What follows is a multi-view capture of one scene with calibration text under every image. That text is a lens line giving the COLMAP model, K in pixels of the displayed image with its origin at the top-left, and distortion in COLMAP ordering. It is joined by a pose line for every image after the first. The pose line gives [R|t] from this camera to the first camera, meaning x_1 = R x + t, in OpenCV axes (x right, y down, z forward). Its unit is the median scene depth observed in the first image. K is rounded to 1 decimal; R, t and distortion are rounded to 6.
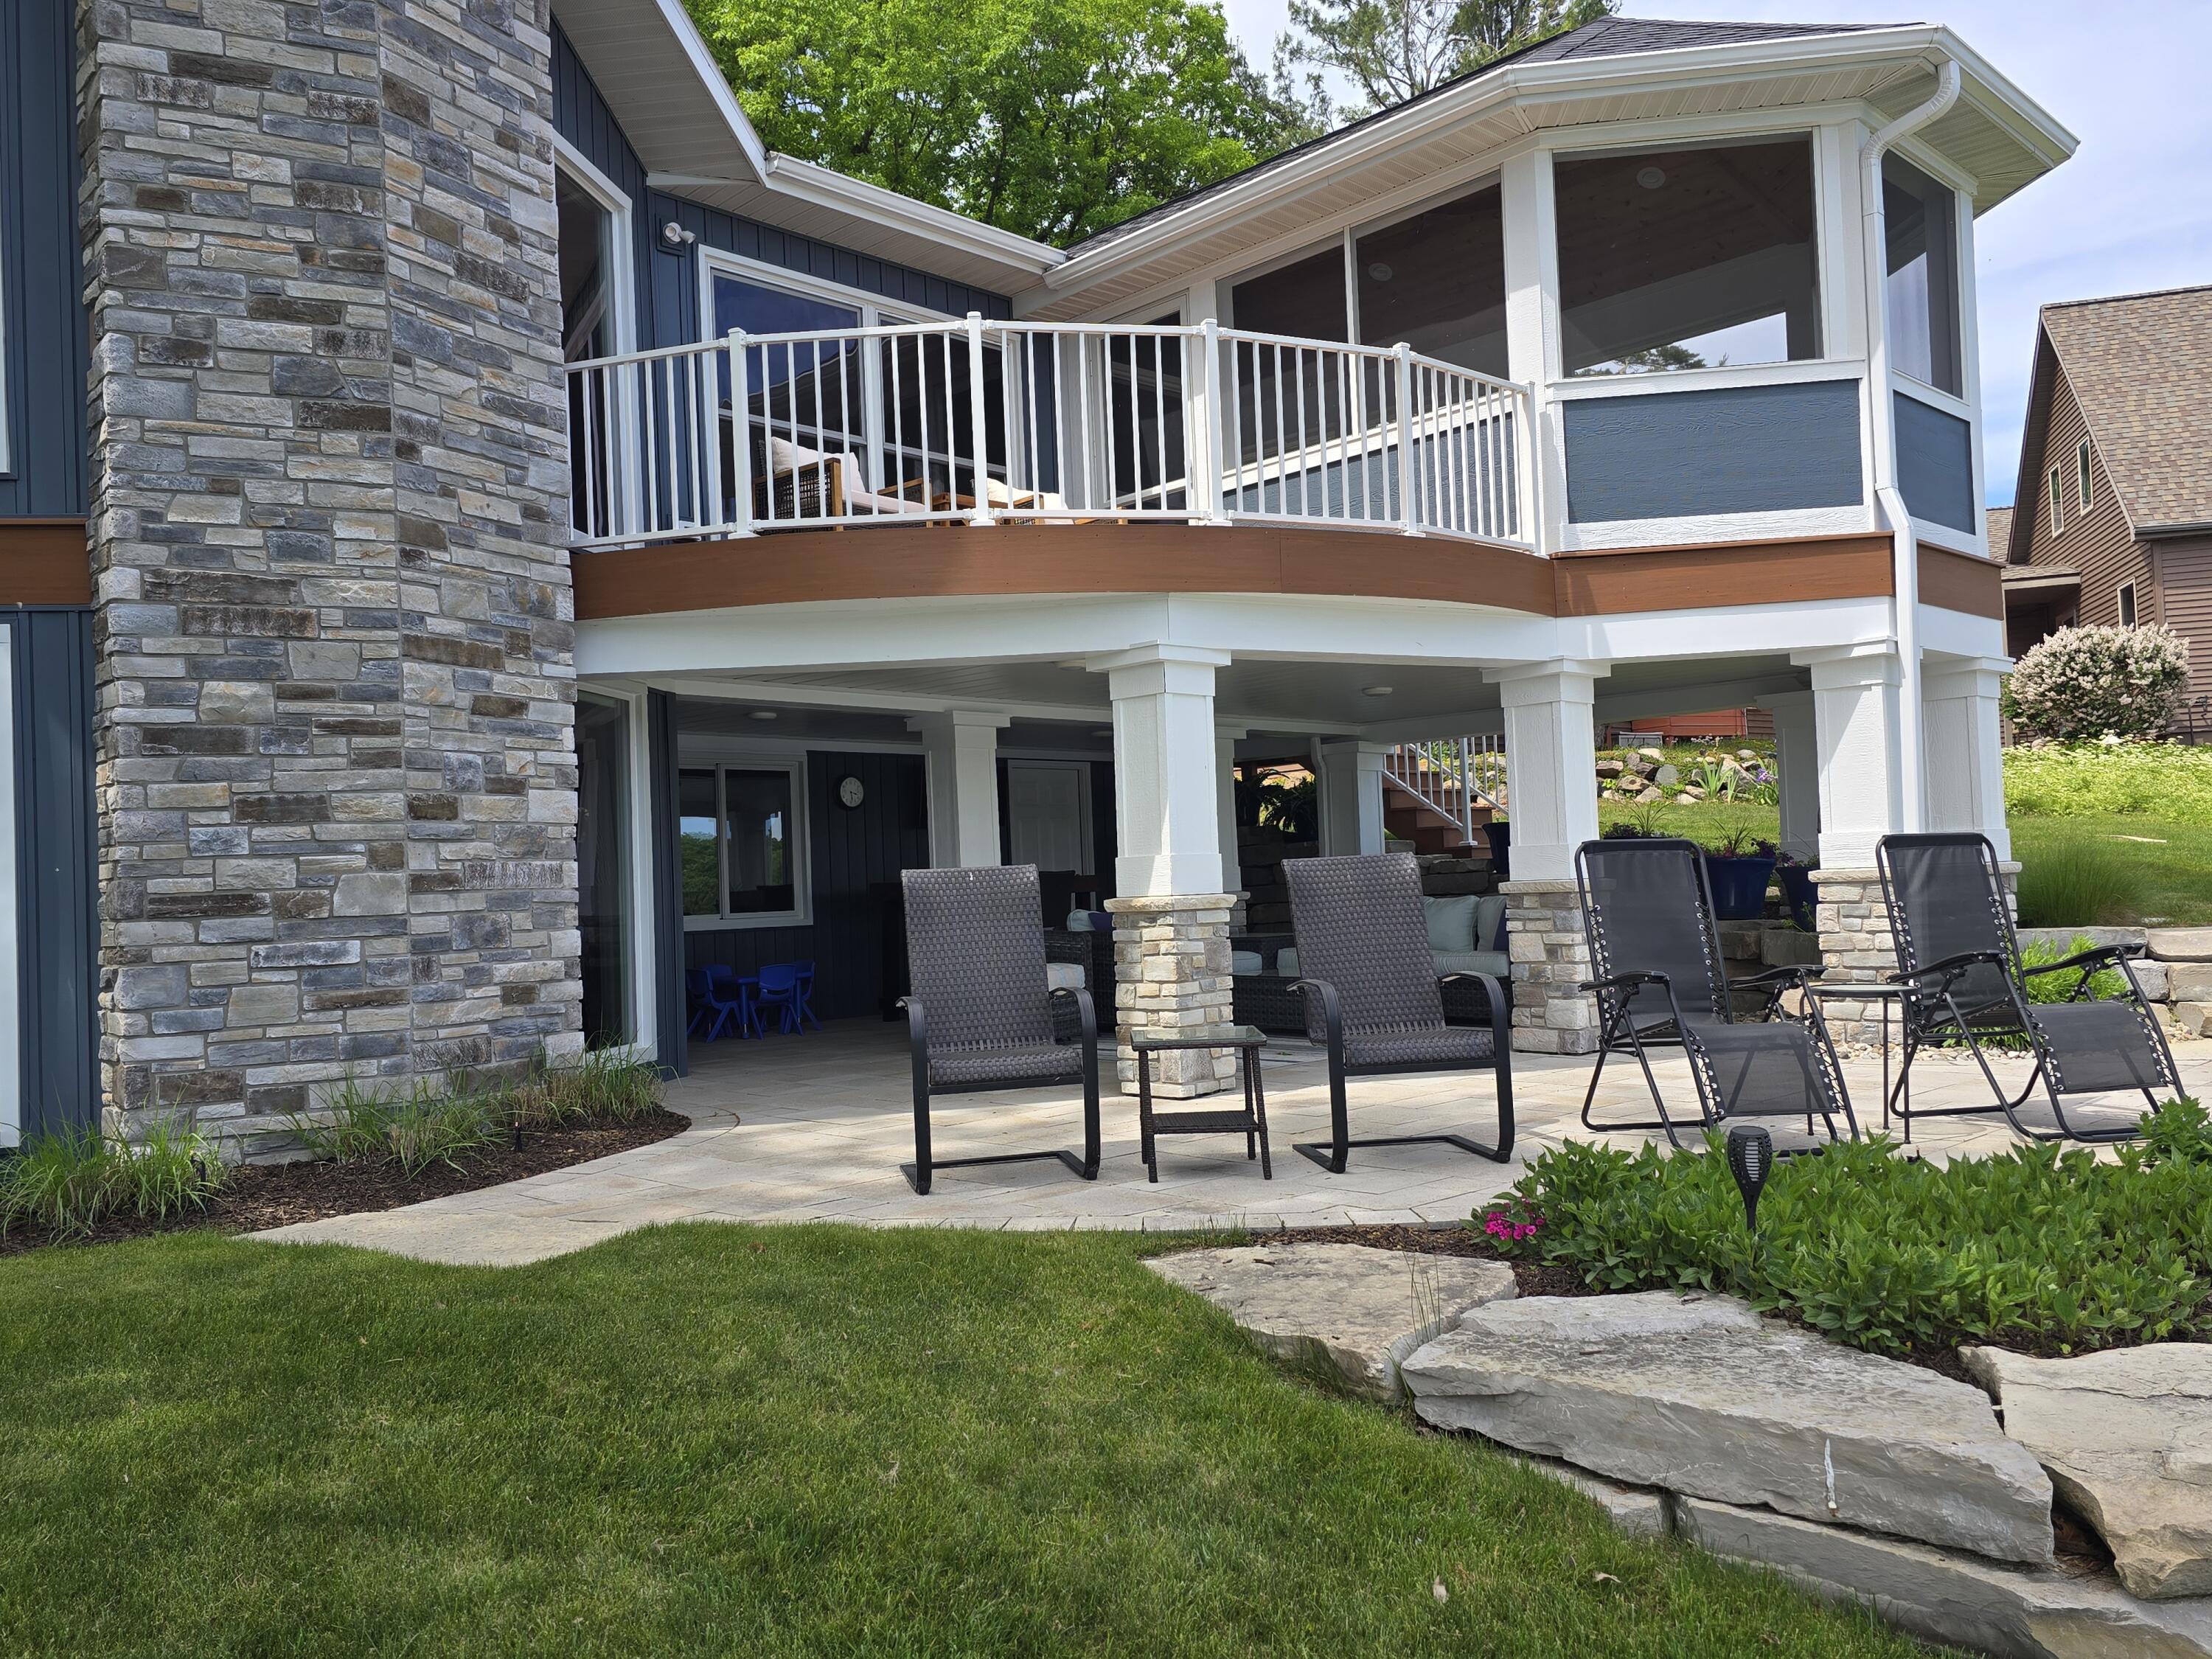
lens RADIAL K [[1728.8, 0, 1099.1], [0, 1728.8, 877.7], [0, 0, 1]] dist [0.081088, -0.080963]
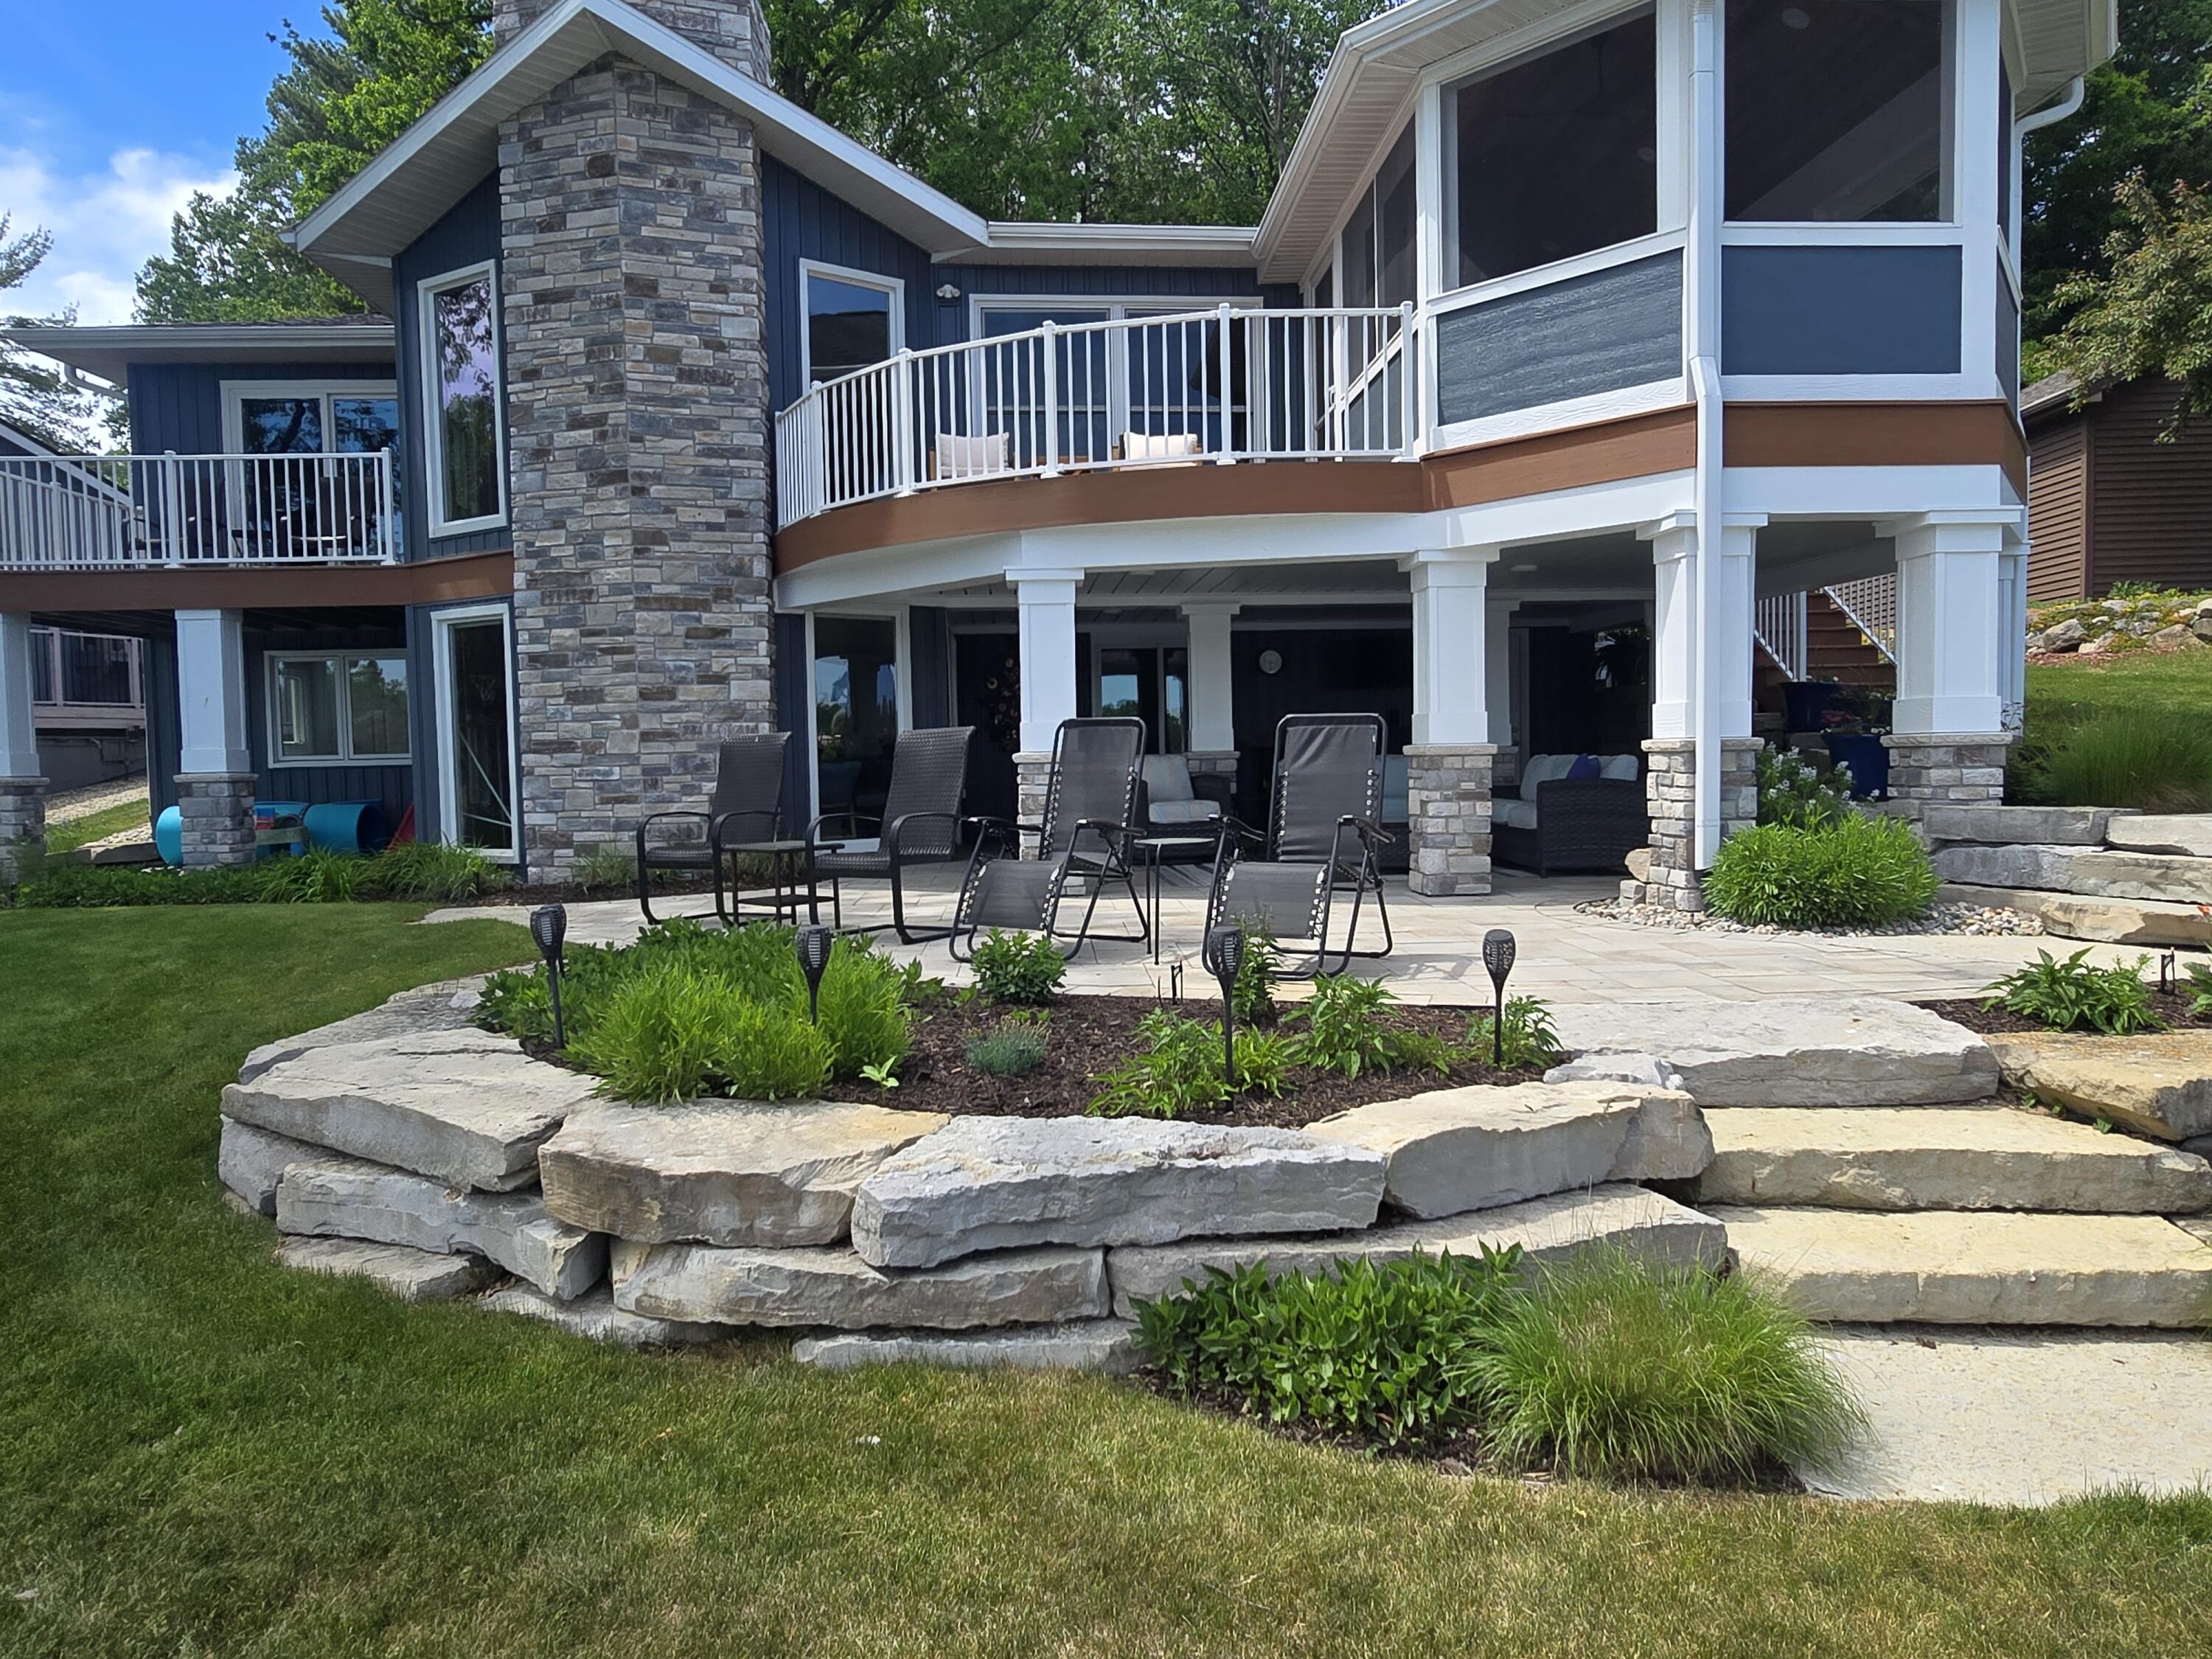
lens RADIAL K [[1466.0, 0, 1123.4], [0, 1466.0, 874.6], [0, 0, 1]] dist [-0.000919, -0.000976]
pose [[0.757786, 0.077308, -0.647907, 0.965166], [-0.004949, 0.993609, 0.112768, -0.027641], [0.652484, -0.082248, 0.753326, 0.170075]]
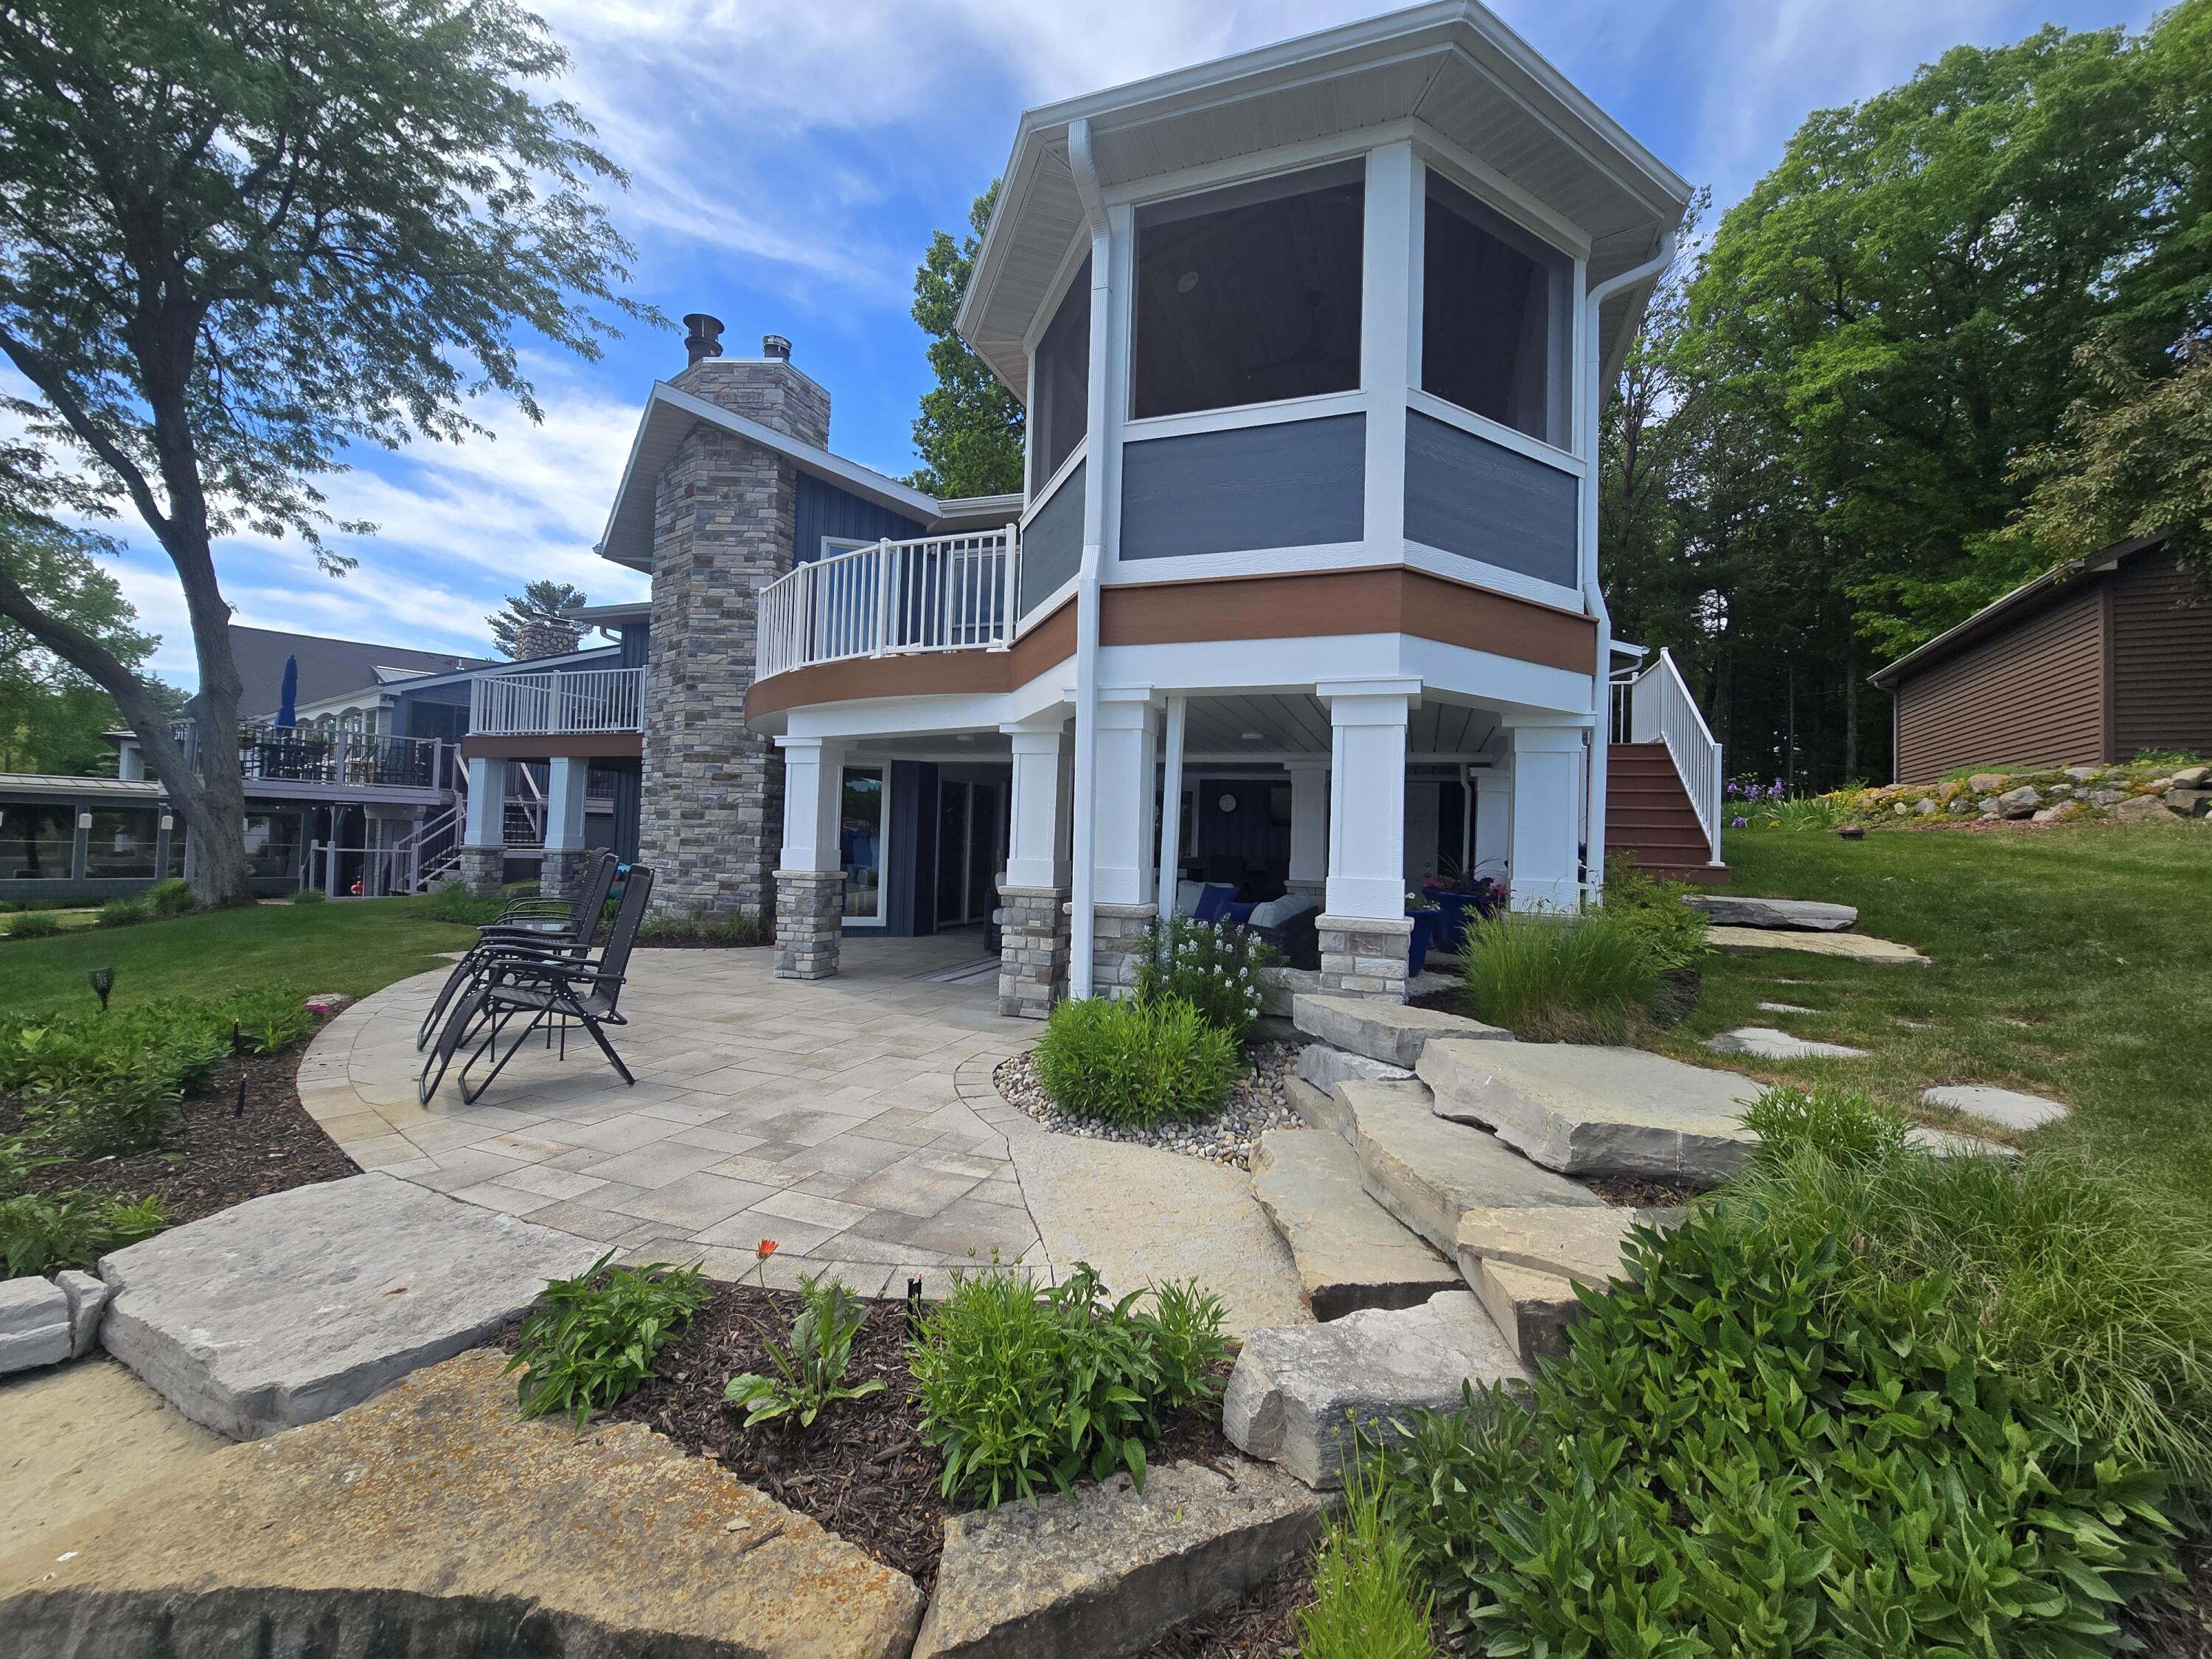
lens RADIAL K [[912.0, 0, 1106.0], [0, 912.0, 829.5], [0, 0, 1]] dist [0.000107, -0.000048]
pose [[0.430413, 0.041181, -0.901692, 1.209085], [-0.041095, 0.998817, 0.026000, -0.081686], [0.901696, 0.025865, 0.431596, 0.971975]]
